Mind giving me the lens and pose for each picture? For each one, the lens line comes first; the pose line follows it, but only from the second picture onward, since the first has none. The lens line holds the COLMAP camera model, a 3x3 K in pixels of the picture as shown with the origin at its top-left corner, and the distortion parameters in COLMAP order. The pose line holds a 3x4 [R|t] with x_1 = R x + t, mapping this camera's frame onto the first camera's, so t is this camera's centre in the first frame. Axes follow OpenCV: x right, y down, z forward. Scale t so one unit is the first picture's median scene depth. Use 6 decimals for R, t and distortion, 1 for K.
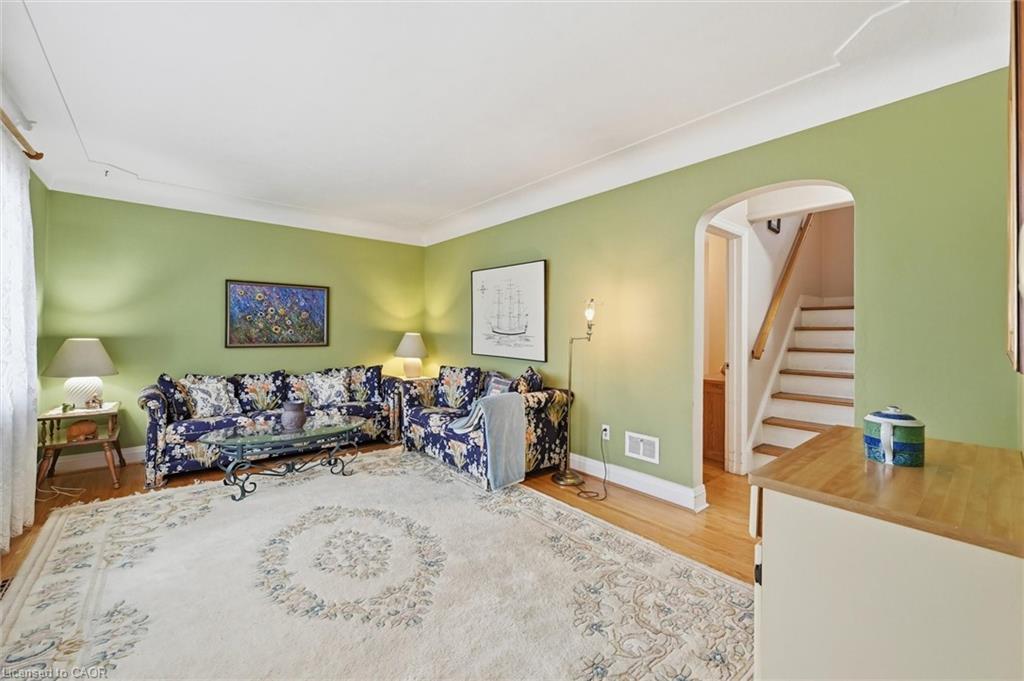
lens RADIAL K [[417.1, 0, 511.9], [0, 417.1, 335.4], [0, 0, 1]] dist [0.000181, 0.000014]
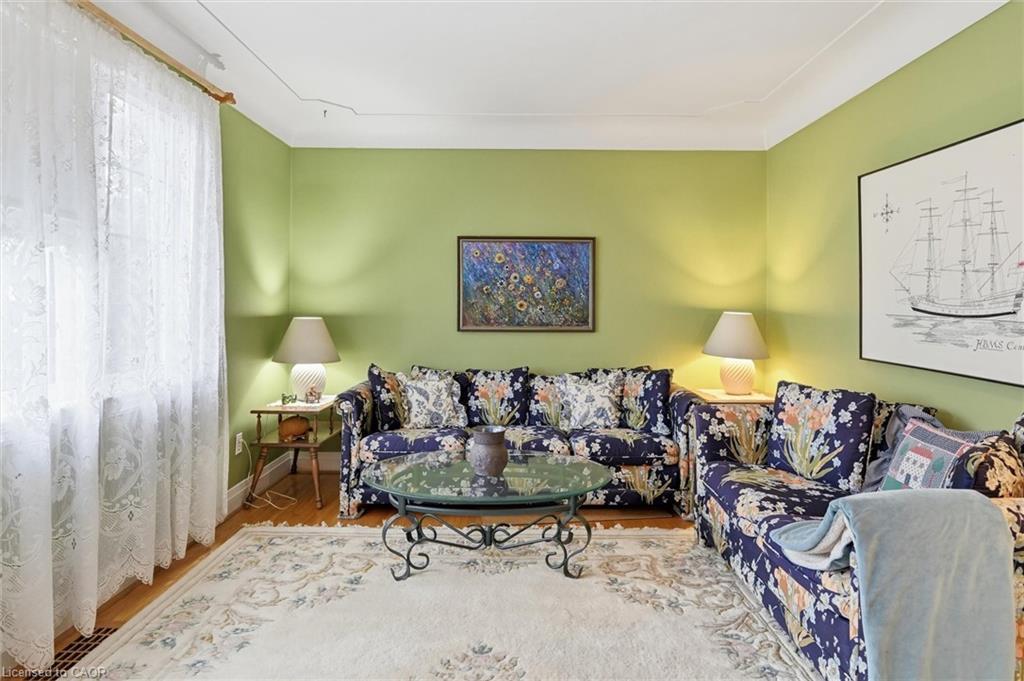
lens RADIAL K [[557.1, 0, 520.4], [0, 557.1, 309.0], [0, 0, 1]] dist [-0.001743, 0.000935]
pose [[0.765276, 0.000847, -0.643701, 0.013947], [-0.006343, 0.999961, -0.006224, -0.003745], [0.643671, 0.008846, 0.765251, 0.354365]]
